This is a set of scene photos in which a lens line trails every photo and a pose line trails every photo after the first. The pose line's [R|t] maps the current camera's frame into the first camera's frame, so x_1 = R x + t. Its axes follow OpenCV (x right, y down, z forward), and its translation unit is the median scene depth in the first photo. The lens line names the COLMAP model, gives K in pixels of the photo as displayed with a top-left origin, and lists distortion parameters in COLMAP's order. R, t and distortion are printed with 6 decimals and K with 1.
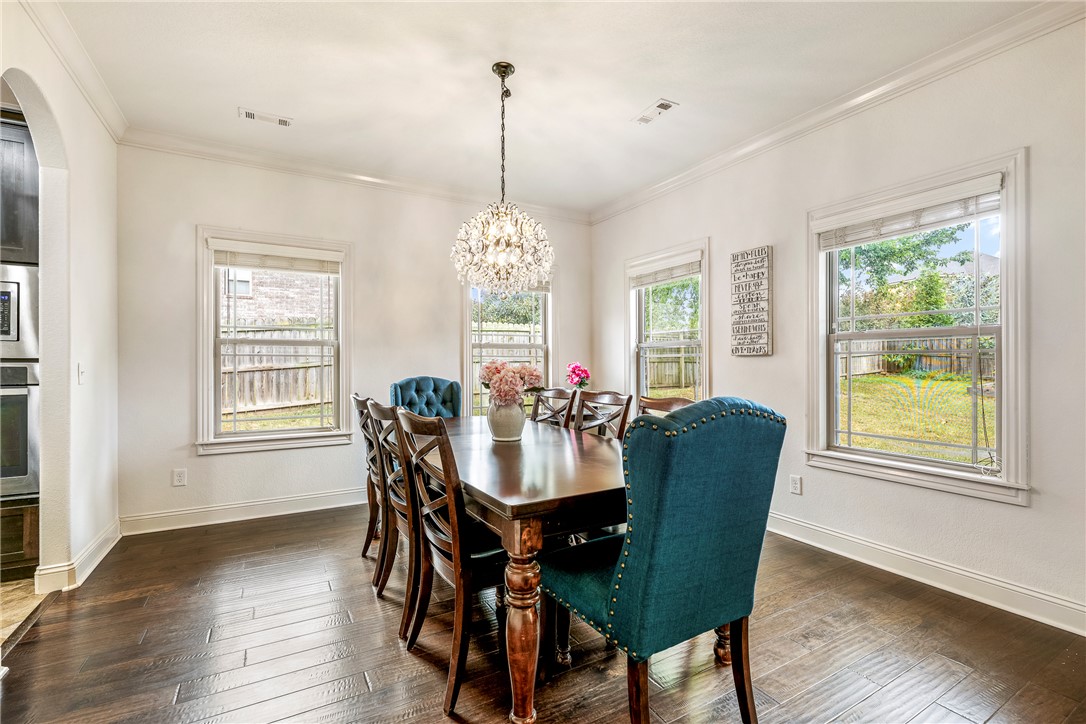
lens RADIAL K [[490.4, 0, 548.0], [0, 490.4, 361.9], [0, 0, 1]] dist [0.001112, -0.000396]
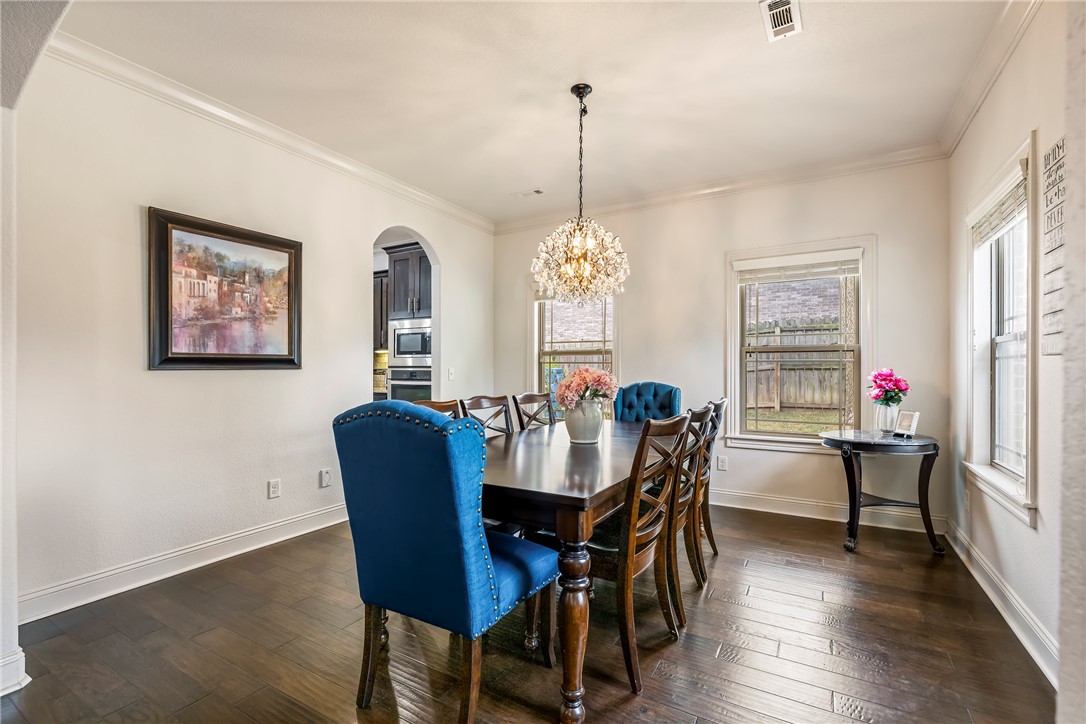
lens RADIAL K [[490.4, 0, 547.6], [0, 490.4, 369.3], [0, 0, 1]] dist [0.001112, -0.000396]
pose [[0.503678, 0.002709, -0.863887, 0.557129], [0.001590, 0.999990, 0.004063, -0.001636], [0.863890, -0.003420, 0.503669, 0.288301]]
